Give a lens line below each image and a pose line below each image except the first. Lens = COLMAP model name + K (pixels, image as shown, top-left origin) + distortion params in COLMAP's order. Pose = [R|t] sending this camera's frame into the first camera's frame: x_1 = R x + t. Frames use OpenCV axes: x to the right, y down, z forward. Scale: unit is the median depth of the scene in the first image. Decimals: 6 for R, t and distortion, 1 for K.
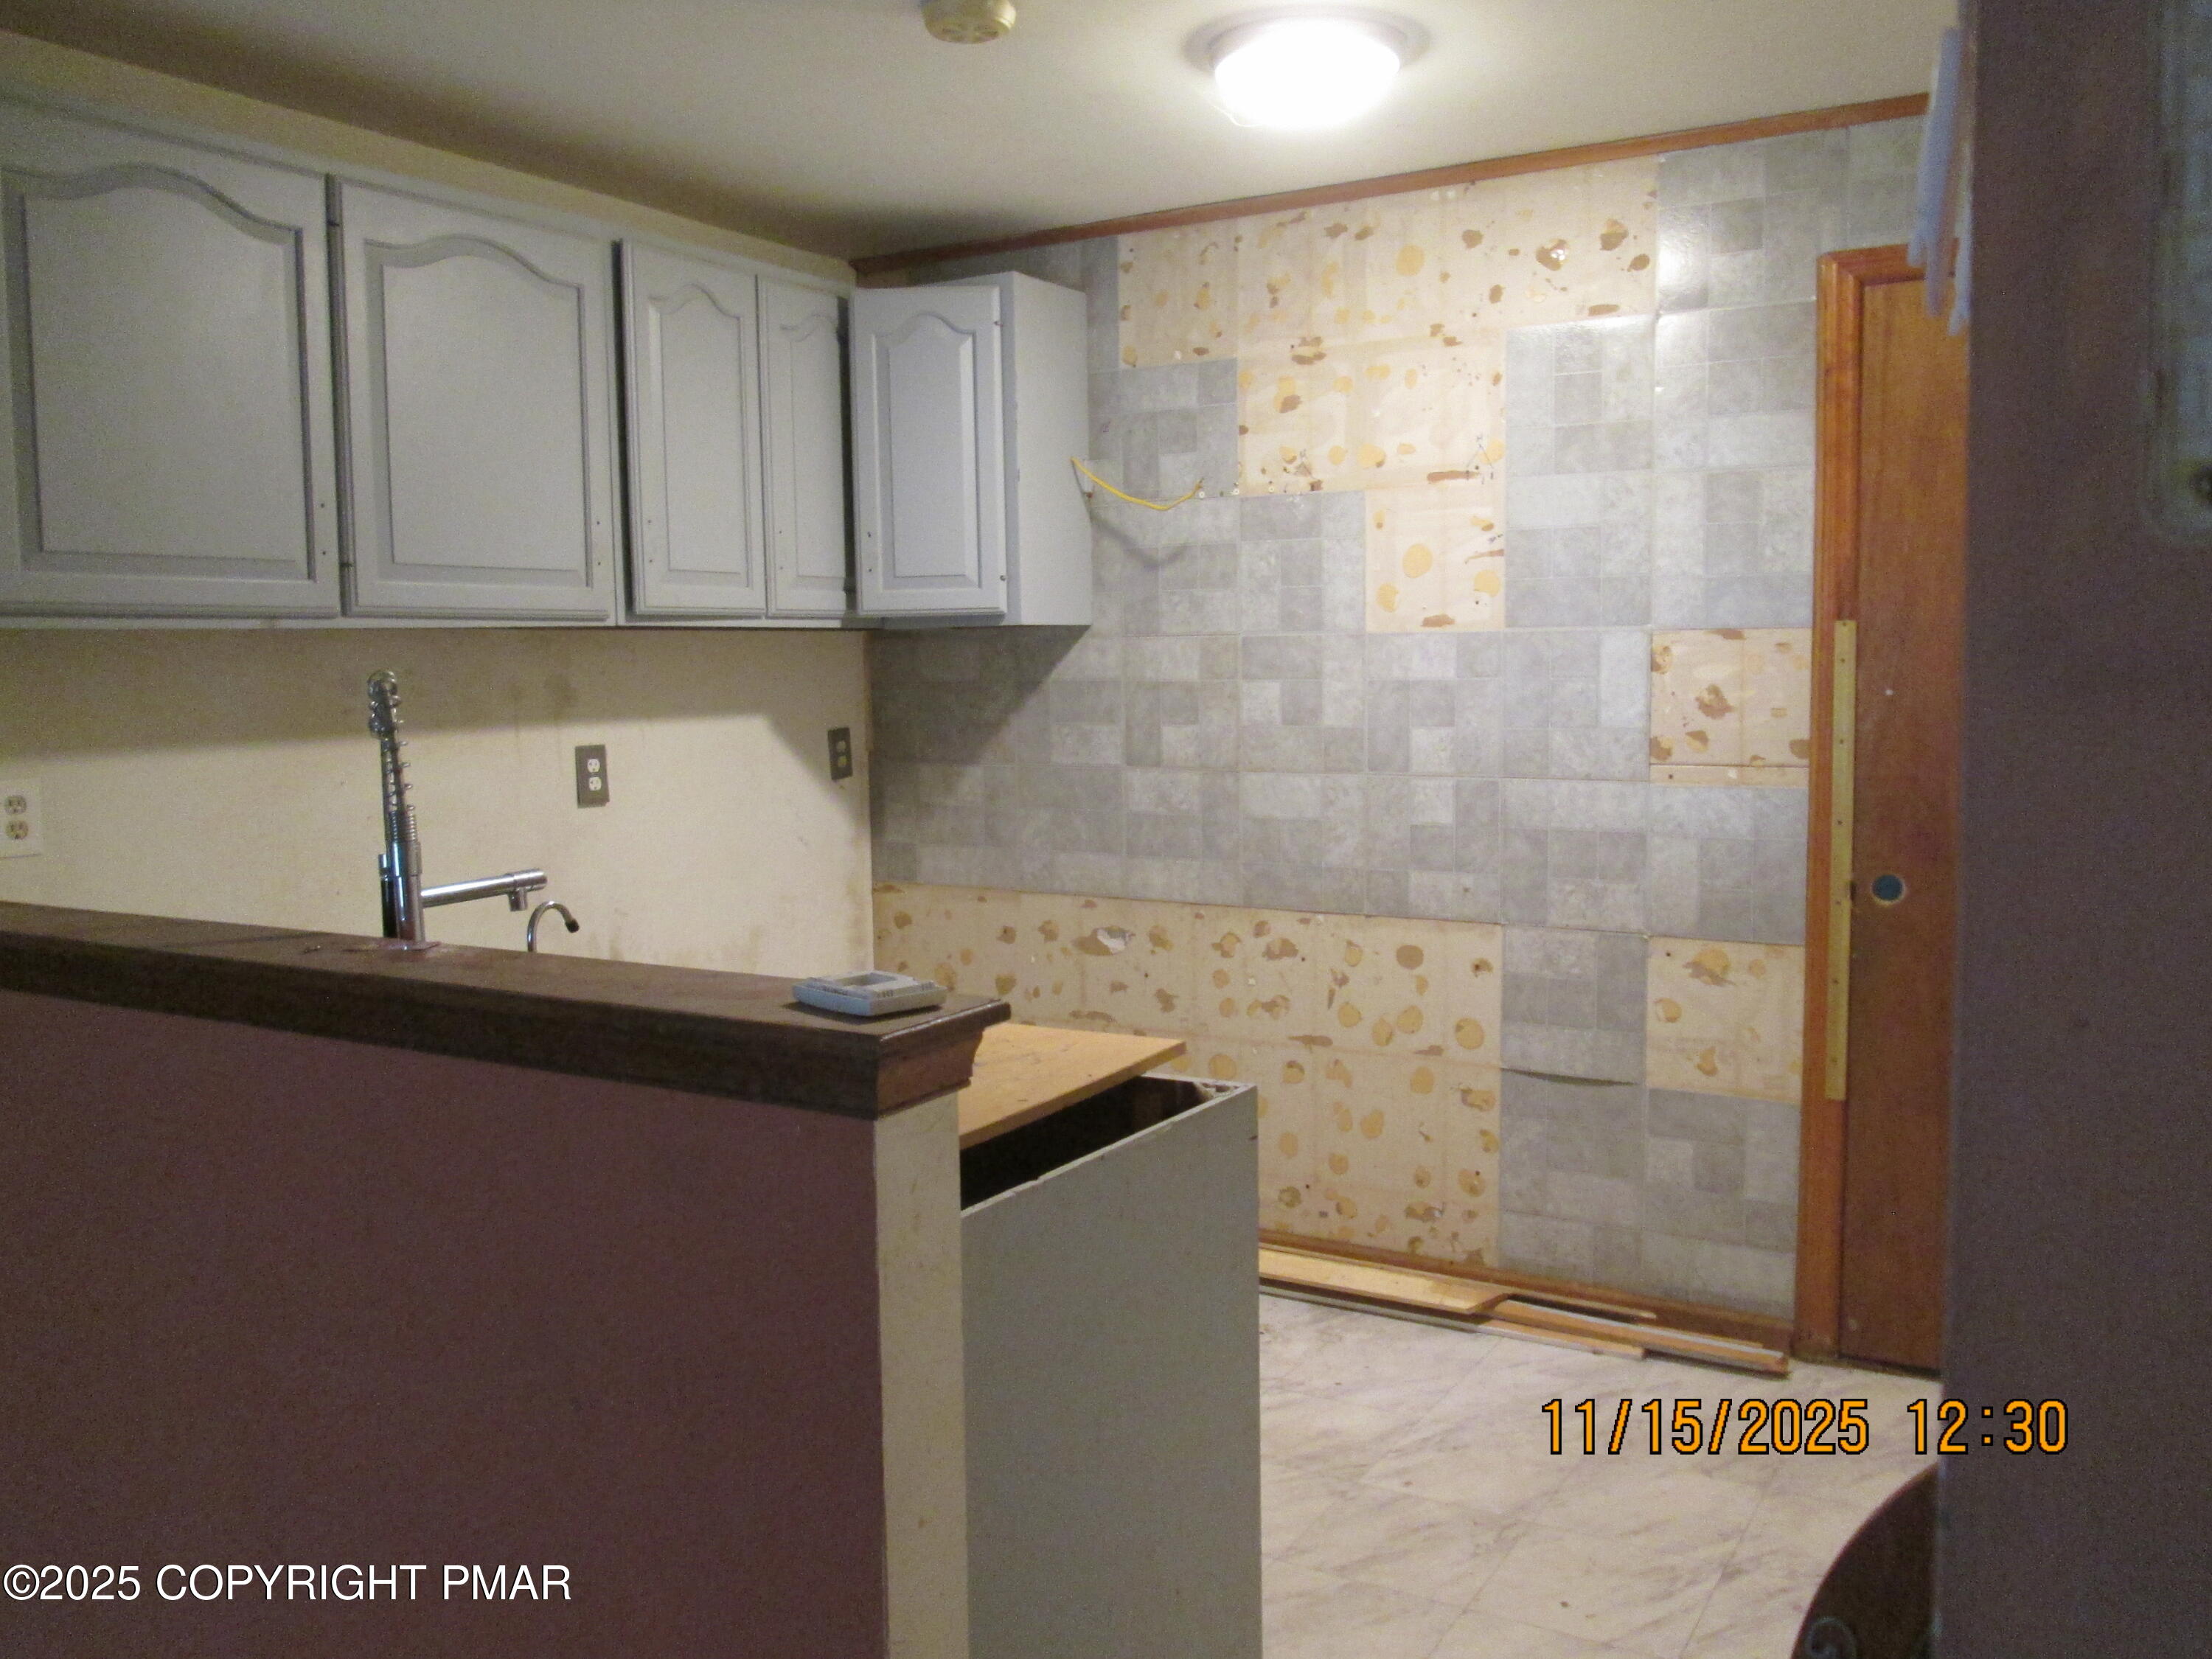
lens RADIAL K [[1819.1, 0, 1110.0], [0, 1819.1, 825.1], [0, 0, 1]] dist [-0.039173, 0.002872]
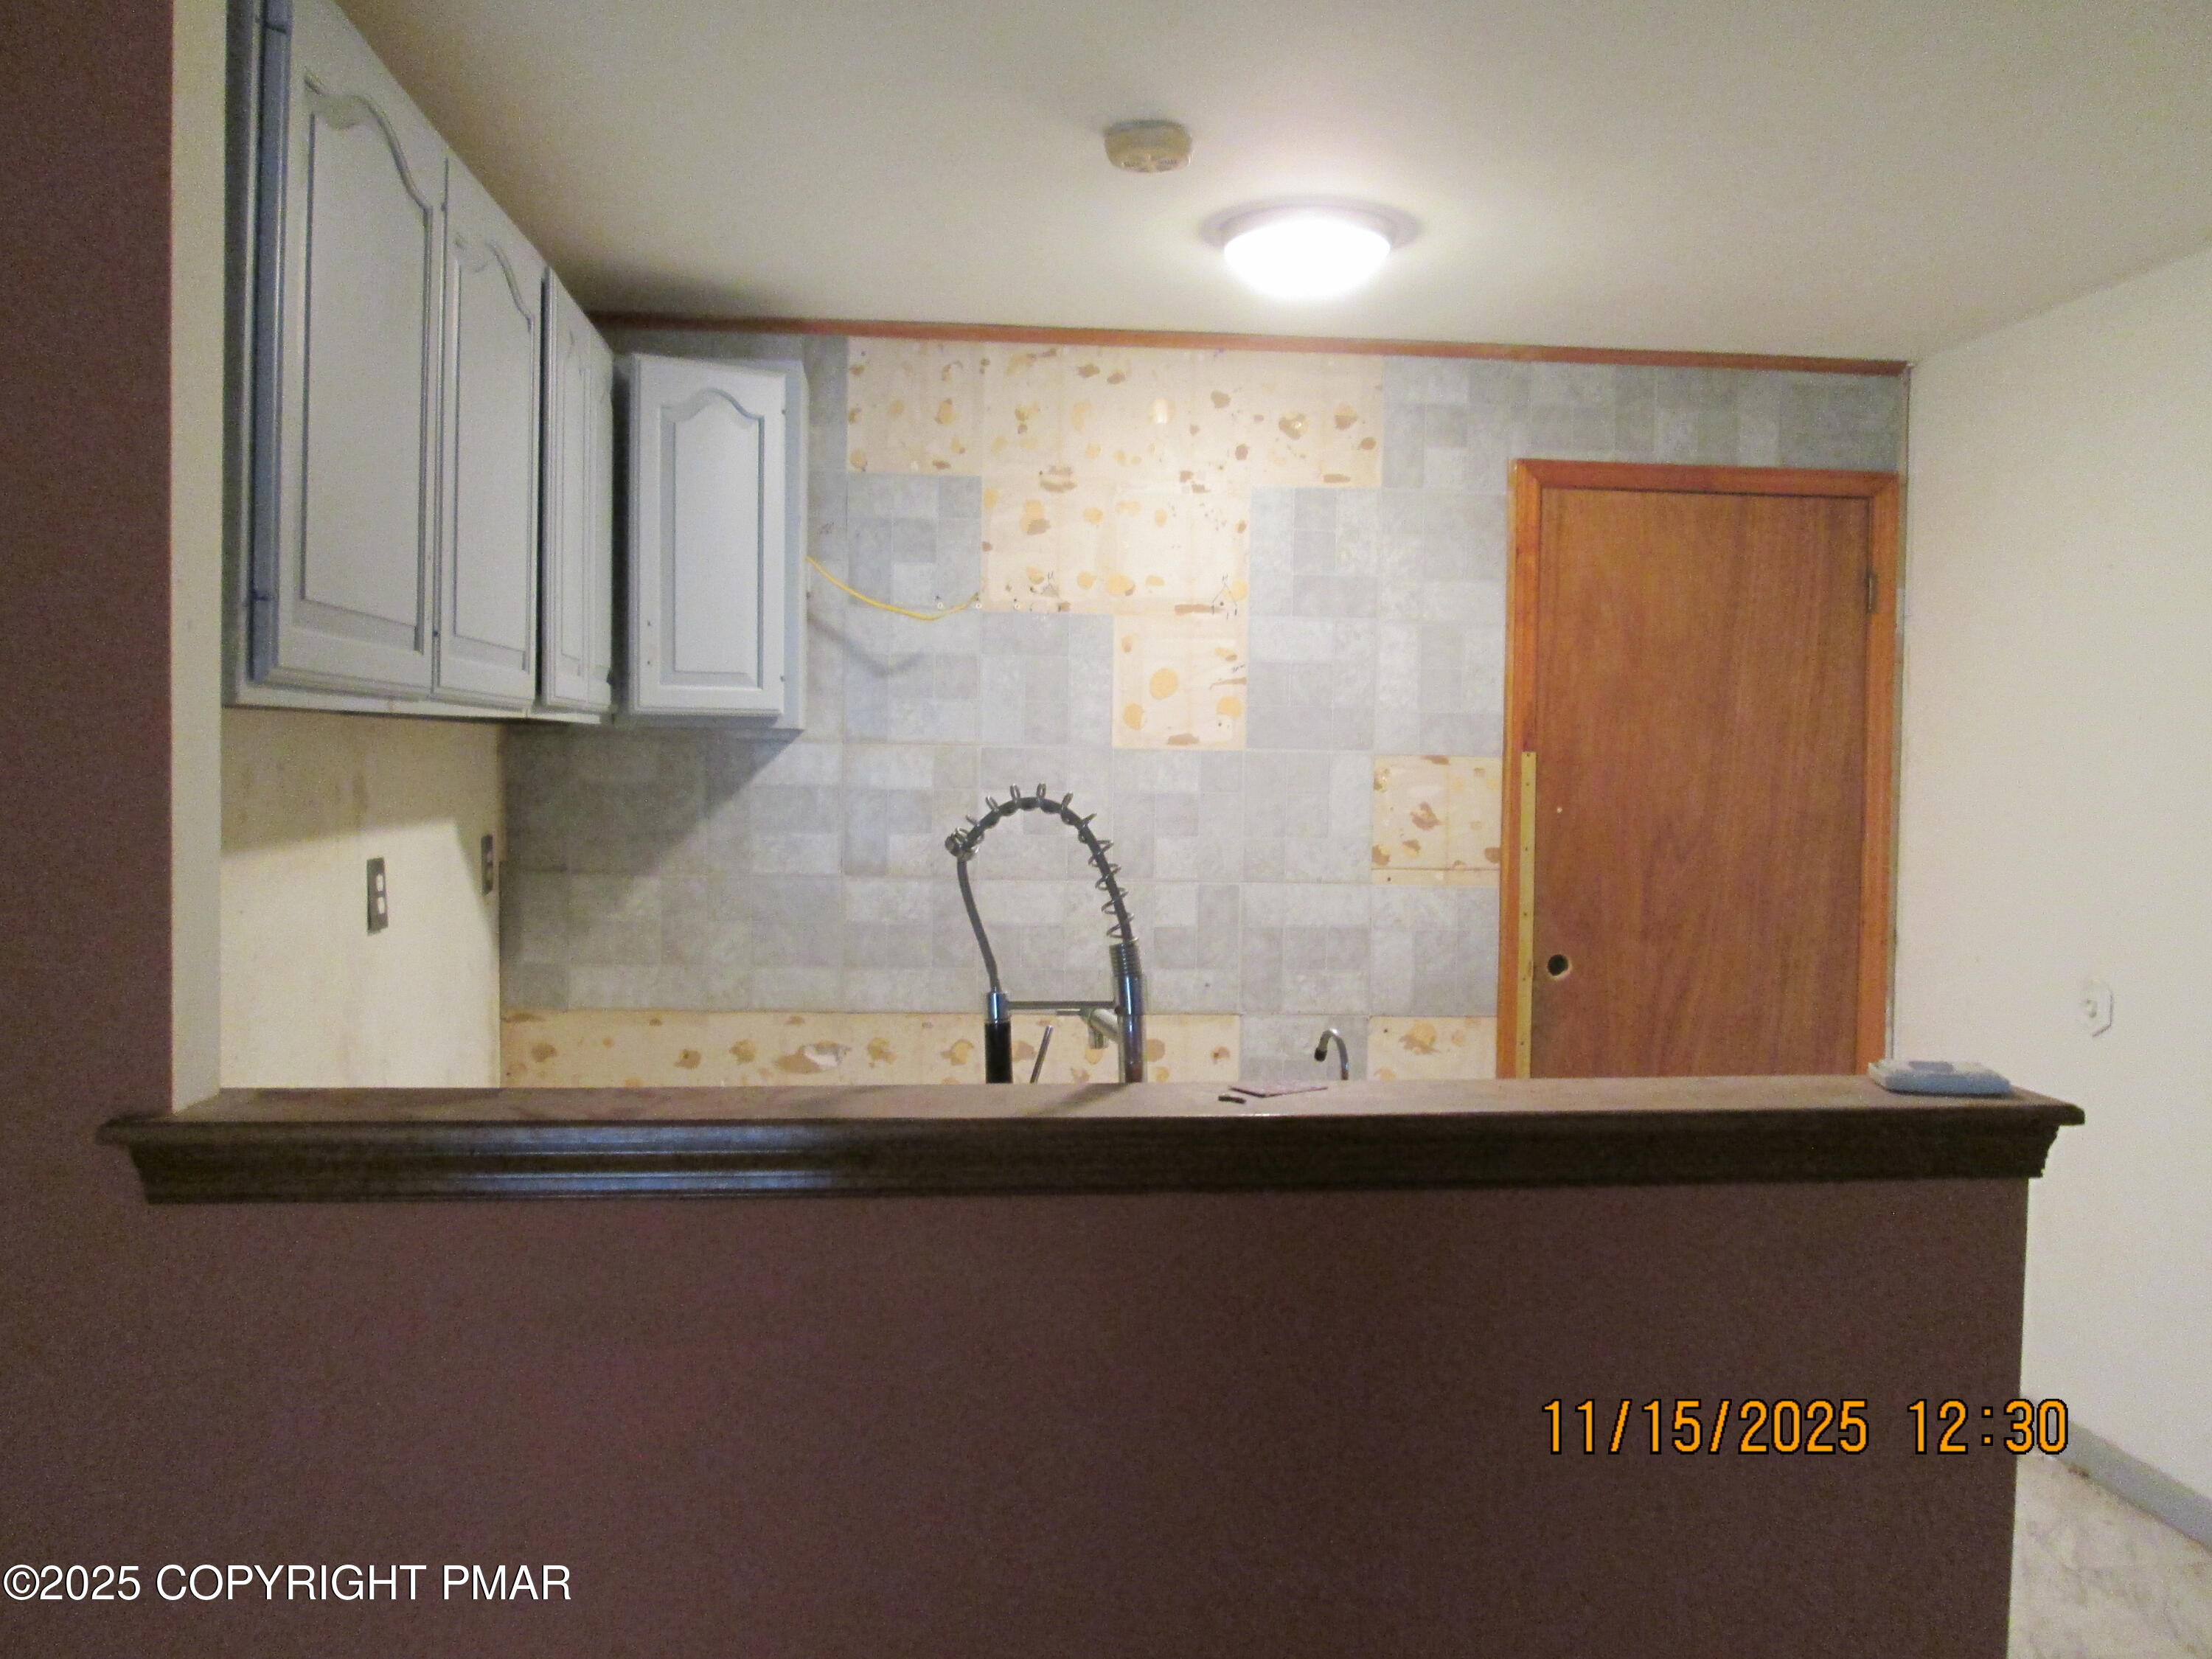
lens RADIAL K [[1819.1, 0, 1107.8], [0, 1819.1, 829.5], [0, 0, 1]] dist [-0.039173, 0.002872]
pose [[0.804912, 0.002755, 0.593388, -0.494639], [0.027683, 0.998726, -0.042189, -0.013131], [-0.592748, 0.050385, 0.803810, 0.145951]]
